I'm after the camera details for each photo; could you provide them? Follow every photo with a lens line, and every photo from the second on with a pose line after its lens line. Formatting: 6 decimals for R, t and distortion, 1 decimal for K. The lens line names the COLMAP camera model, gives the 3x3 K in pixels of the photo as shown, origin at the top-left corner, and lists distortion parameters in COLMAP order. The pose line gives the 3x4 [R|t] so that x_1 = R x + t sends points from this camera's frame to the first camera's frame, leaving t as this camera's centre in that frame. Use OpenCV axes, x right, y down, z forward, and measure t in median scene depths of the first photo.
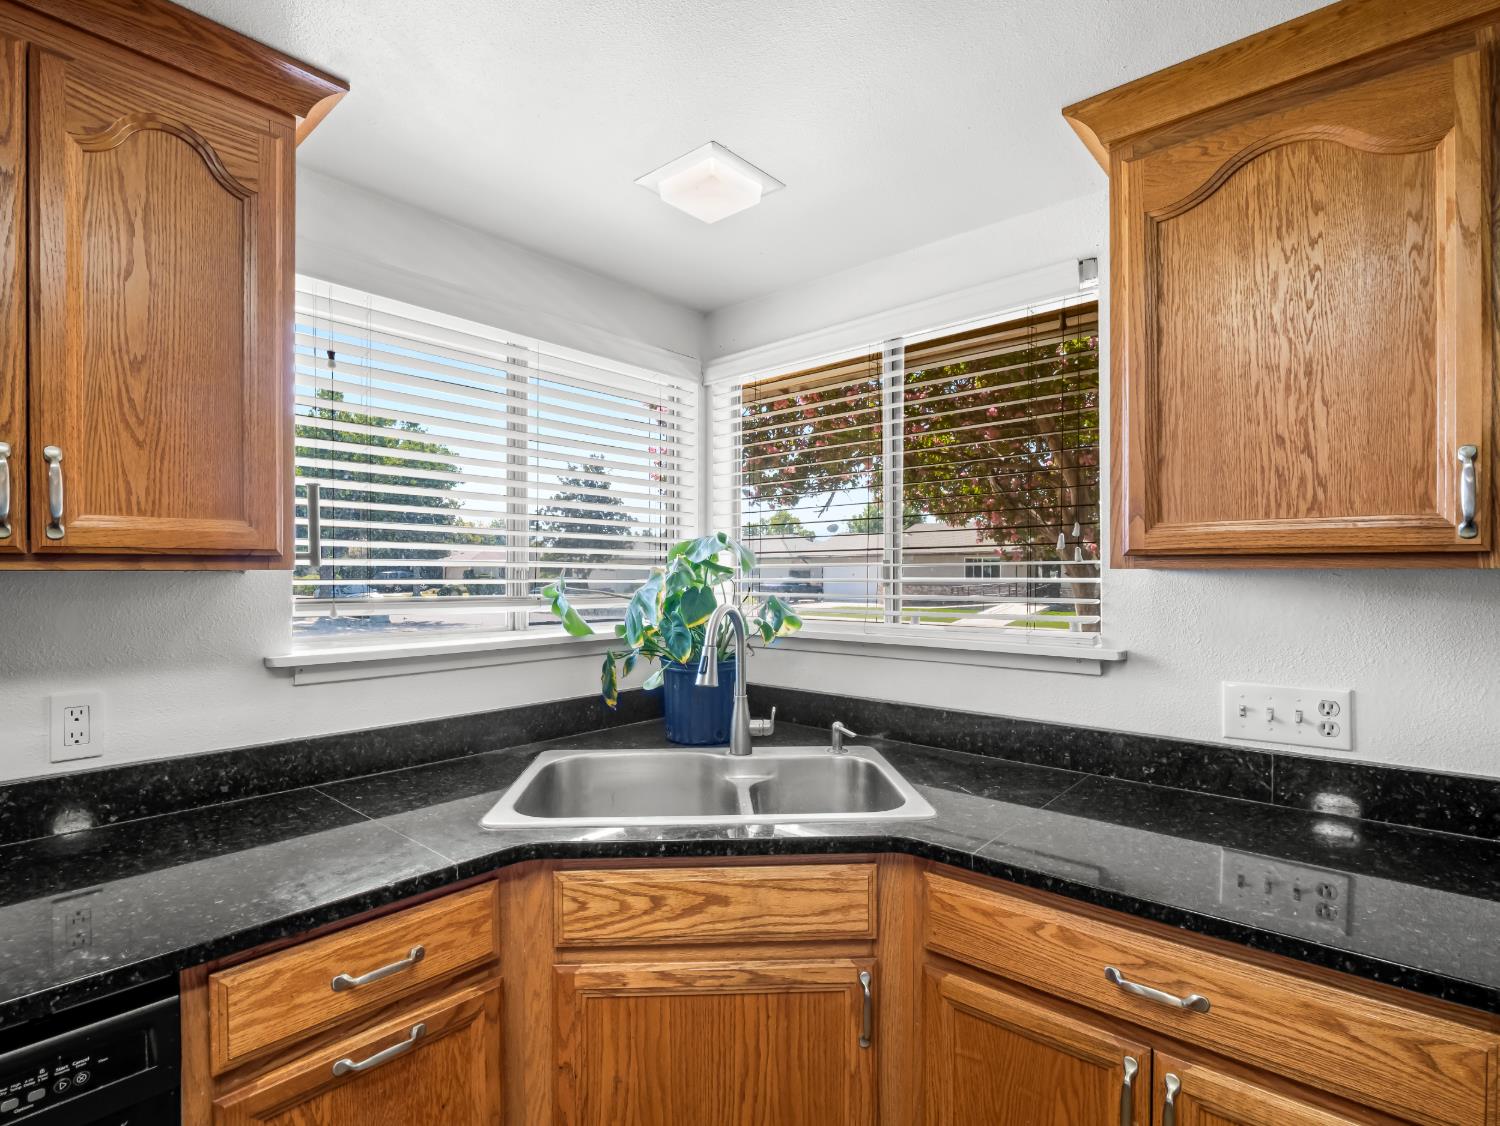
lens RADIAL K [[764.7, 0, 744.4], [0, 764.7, 570.2], [0, 0, 1]] dist [-0.009429, 0.001614]
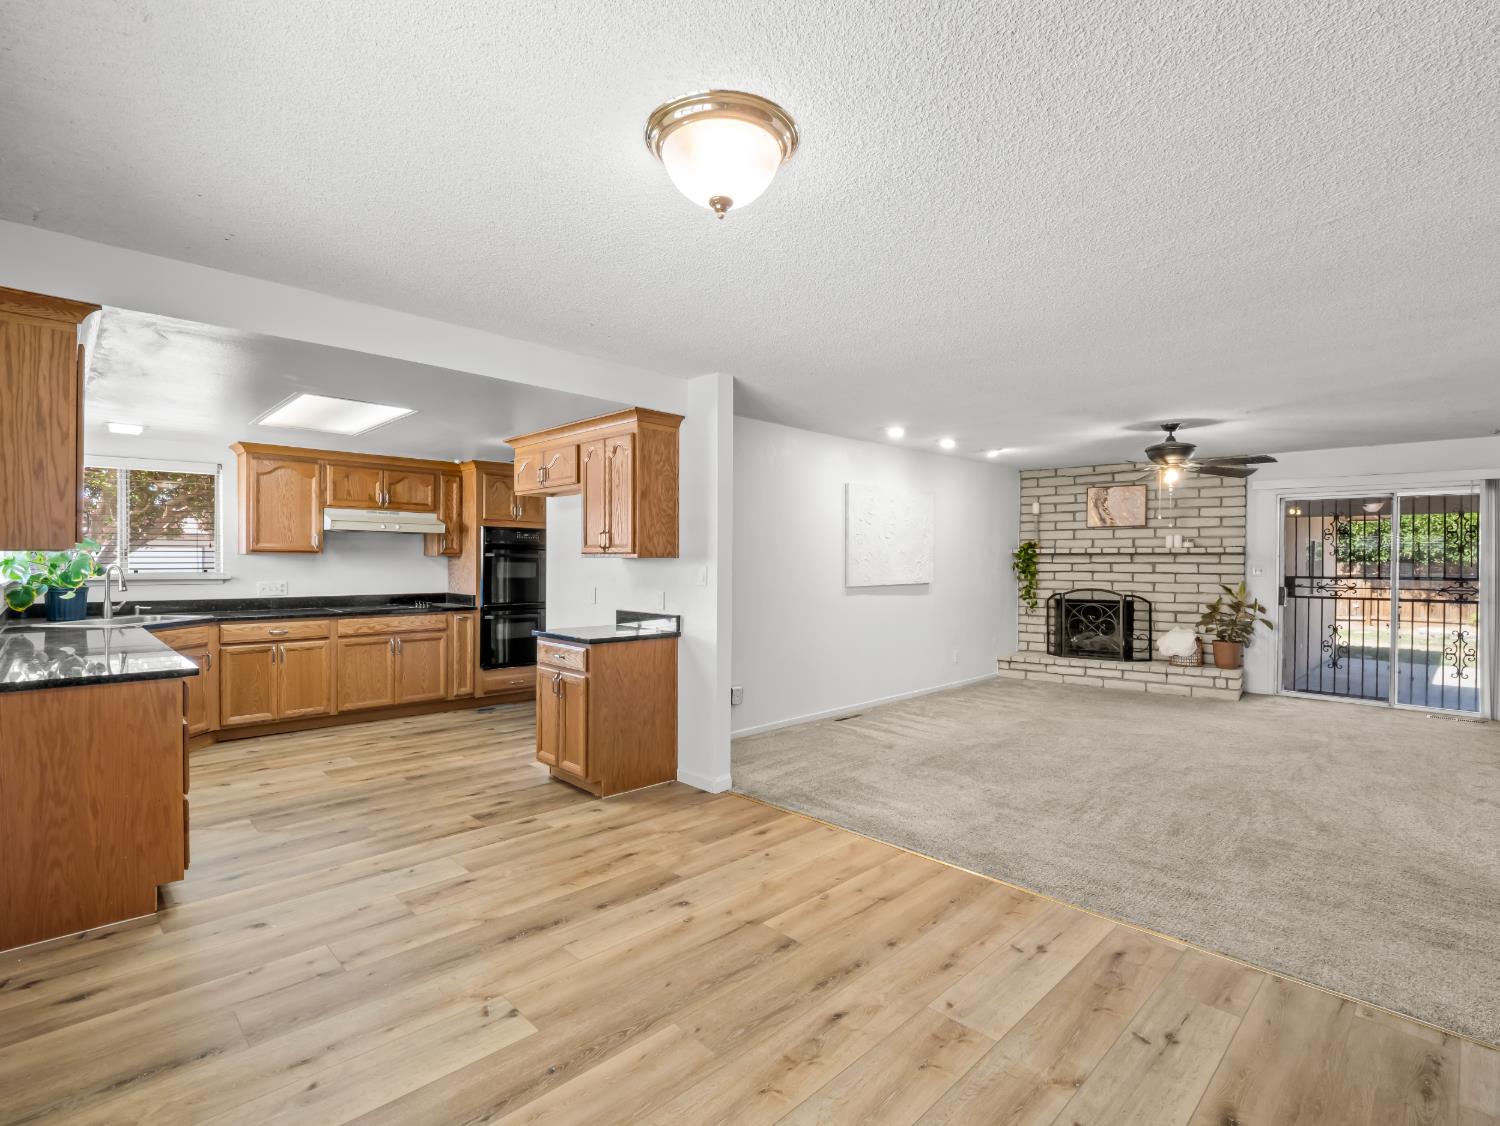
lens RADIAL K [[724.8, 0, 743.3], [0, 724.8, 564.7], [0, 0, 1]] dist [-0.007889, -0.007602]
pose [[0.084603, -0.005898, 0.996397, -3.471277], [-0.004838, 0.999968, 0.006330, 0.021367], [-0.996403, -0.005356, 0.084572, -2.203067]]
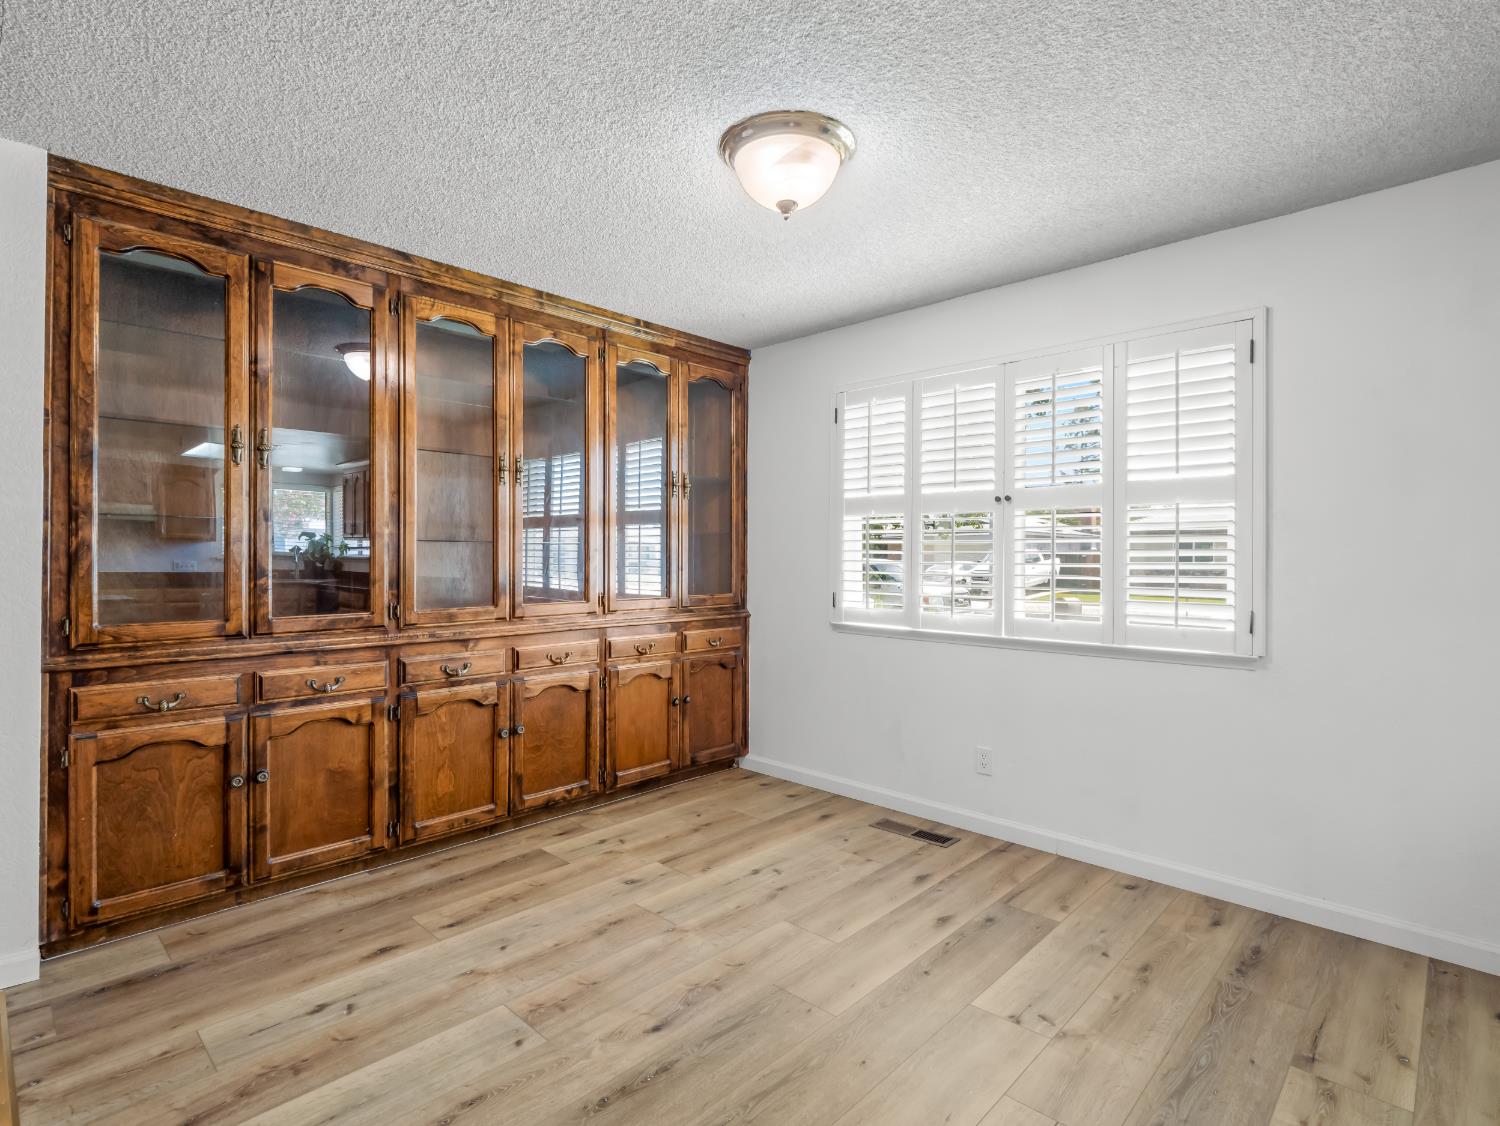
lens RADIAL K [[764.7, 0, 747.1], [0, 764.7, 558.6], [0, 0, 1]] dist [-0.009429, 0.001614]
pose [[-0.049996, 0.005091, -0.998736, -0.302904], [-0.007614, 0.999956, 0.005478, 0.094056], [0.998720, 0.007879, -0.049955, -2.031592]]
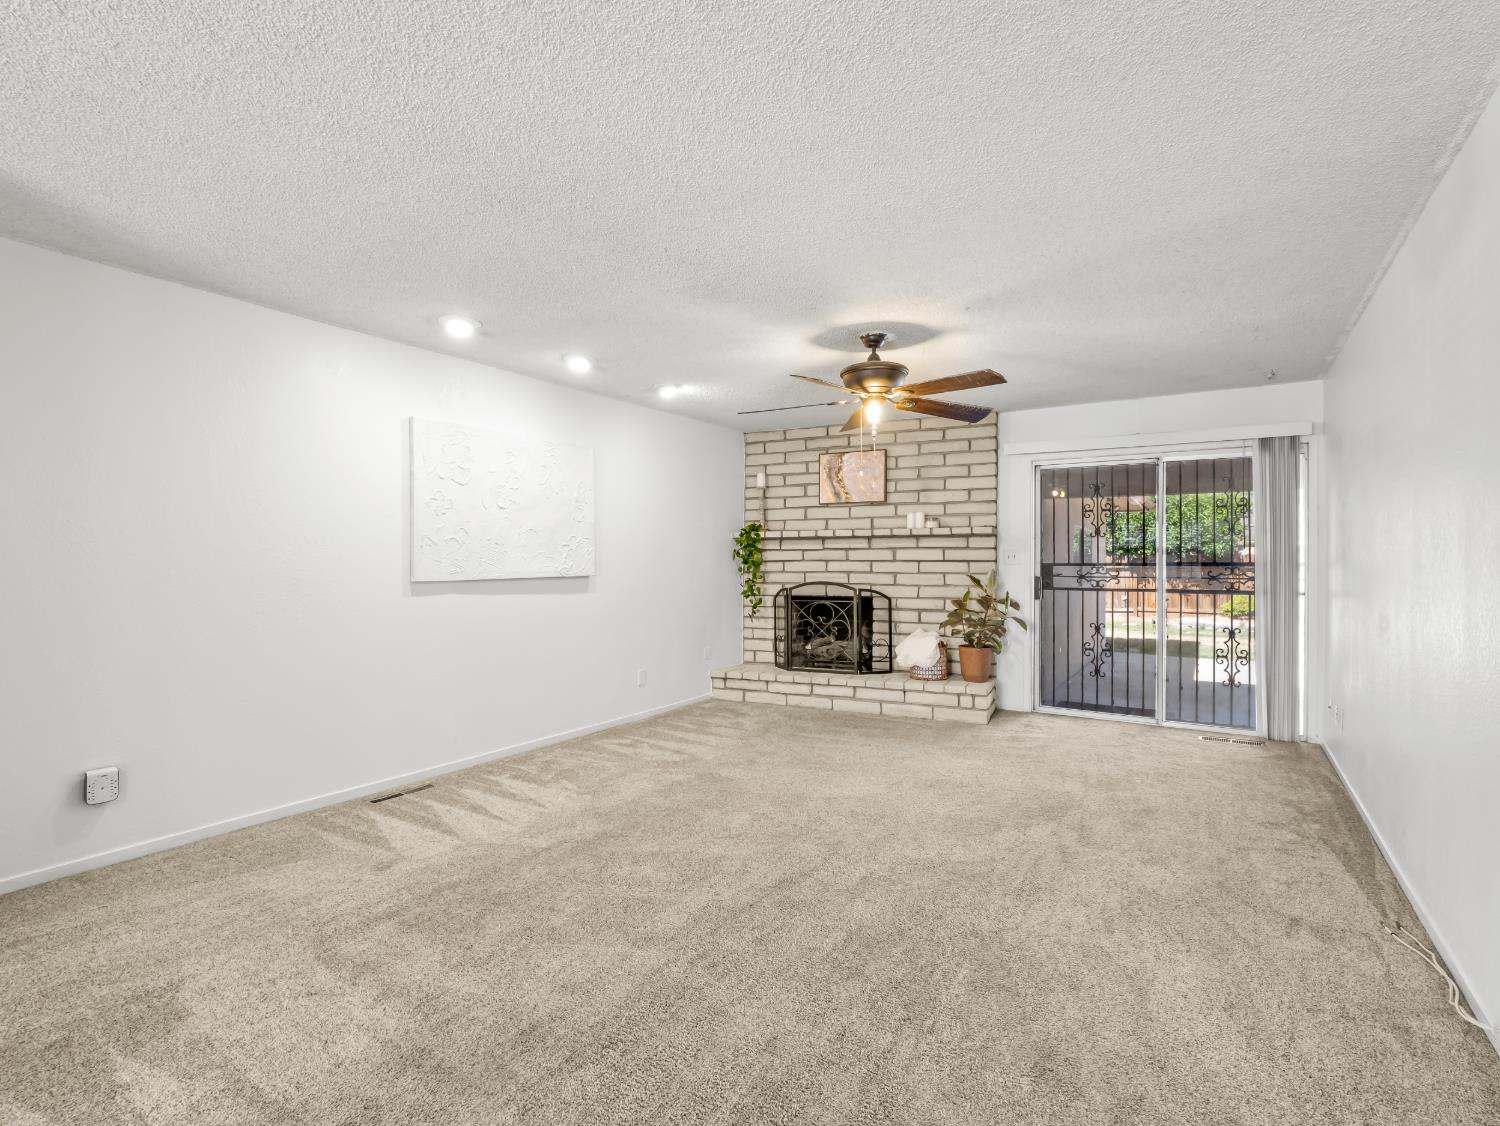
lens RADIAL K [[724.8, 0, 742.4], [0, 724.8, 558.3], [0, 0, 1]] dist [-0.007889, -0.007602]
pose [[-0.134046, 0.003274, 0.990970, -1.765692], [0.000000, 0.999995, -0.003304, 0.110261], [-0.990975, -0.000443, -0.134045, -3.476886]]
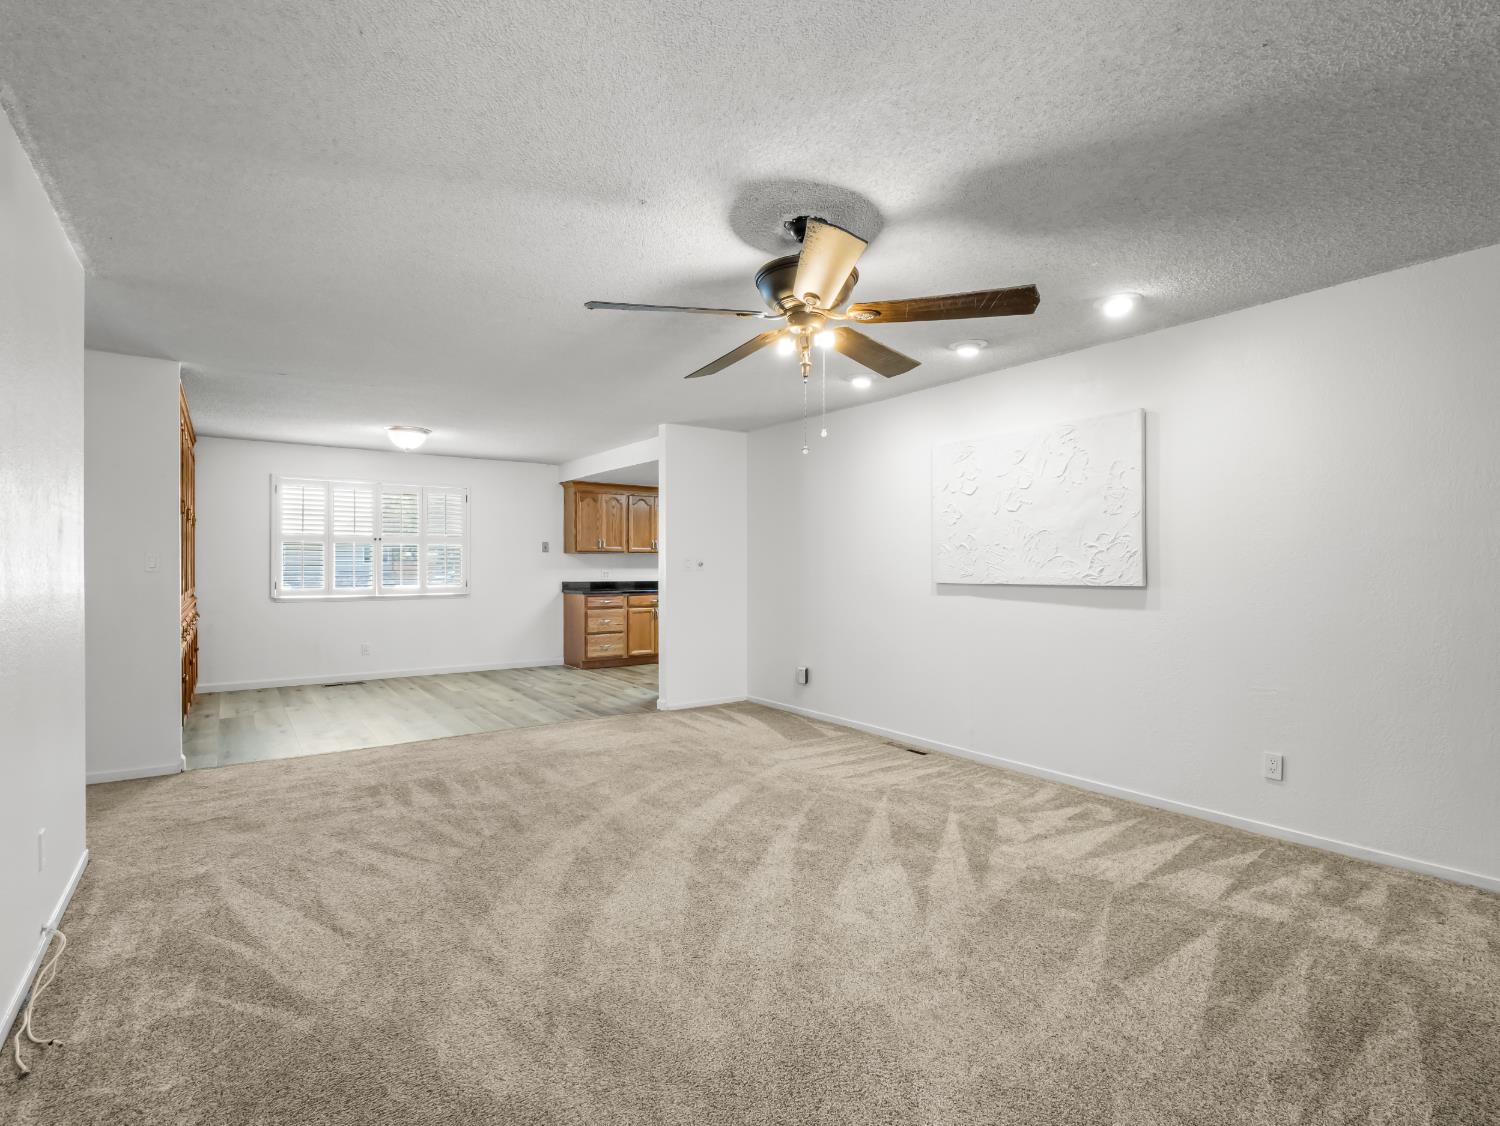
lens RADIAL K [[724.8, 0, 747.5], [0, 724.8, 566.8], [0, 0, 1]] dist [-0.007889, -0.007602]
pose [[0.972548, 0.002357, -0.232691, 1.426964], [-0.001985, 0.999996, 0.001834, 0.111667], [0.232694, -0.001322, 0.972549, -6.349149]]
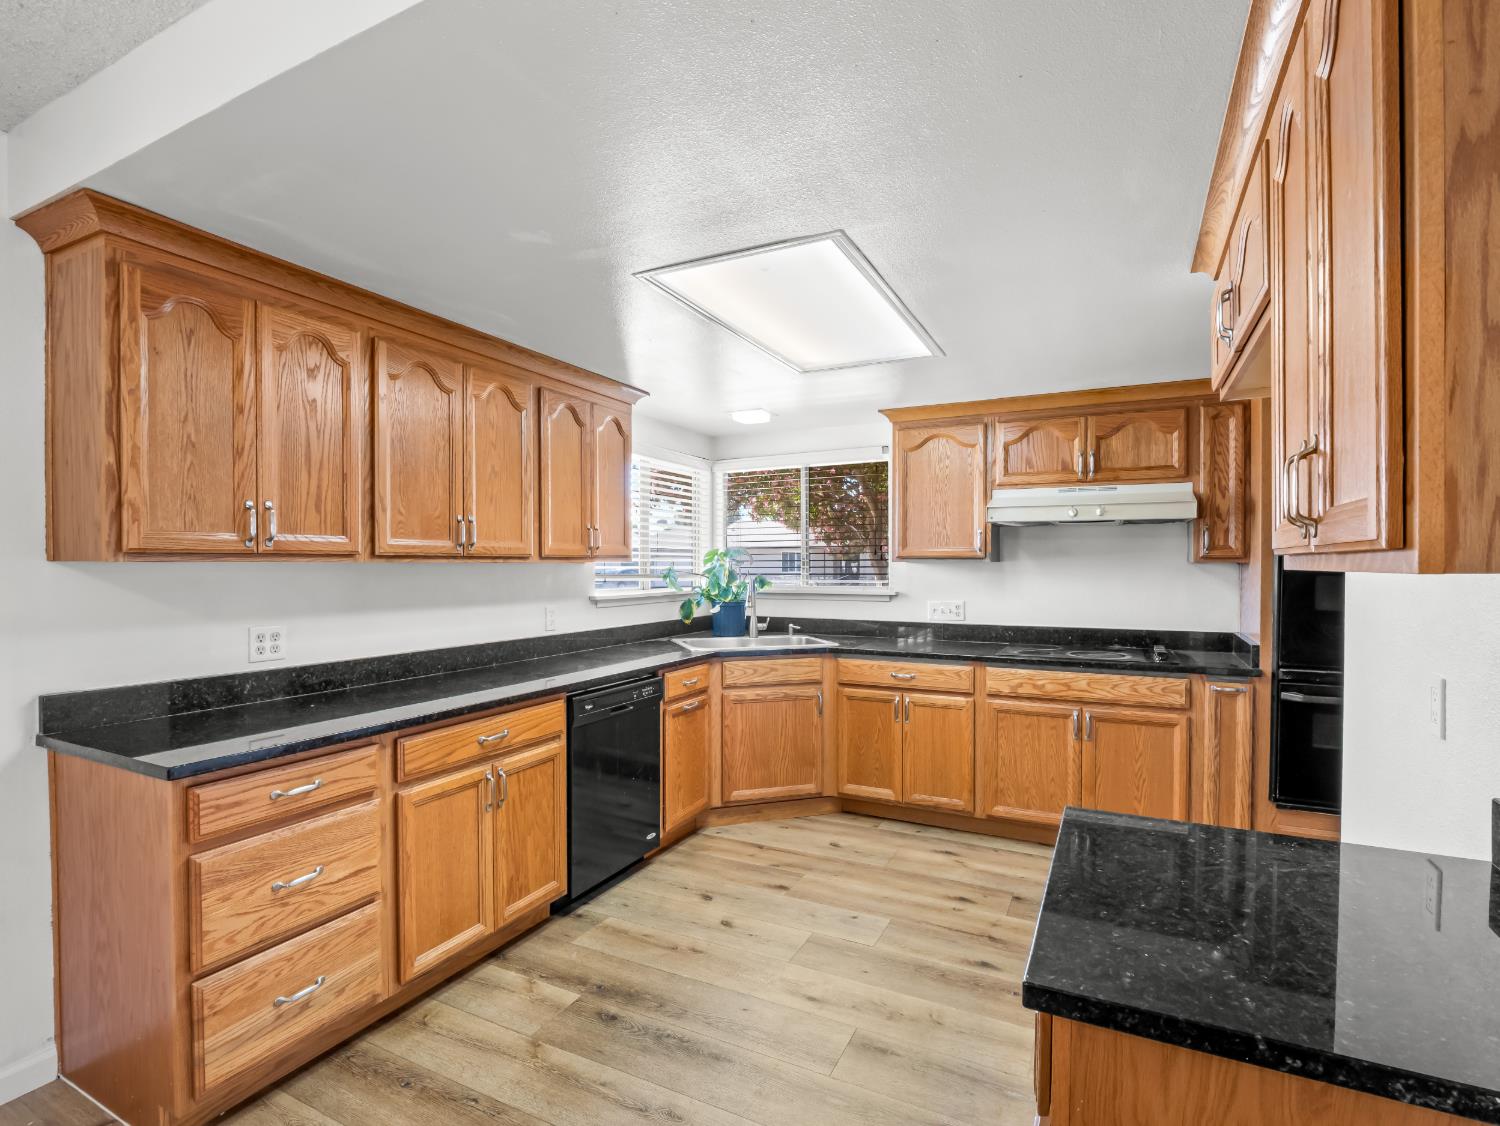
lens RADIAL K [[724.8, 0, 748.8], [0, 724.8, 575.1], [0, 0, 1]] dist [-0.007889, -0.007602]
pose [[0.970219, -0.003777, 0.242201, -0.843222], [0.000173, 0.999889, 0.014900, 0.006497], [-0.242231, -0.014415, 0.970112, -1.810504]]
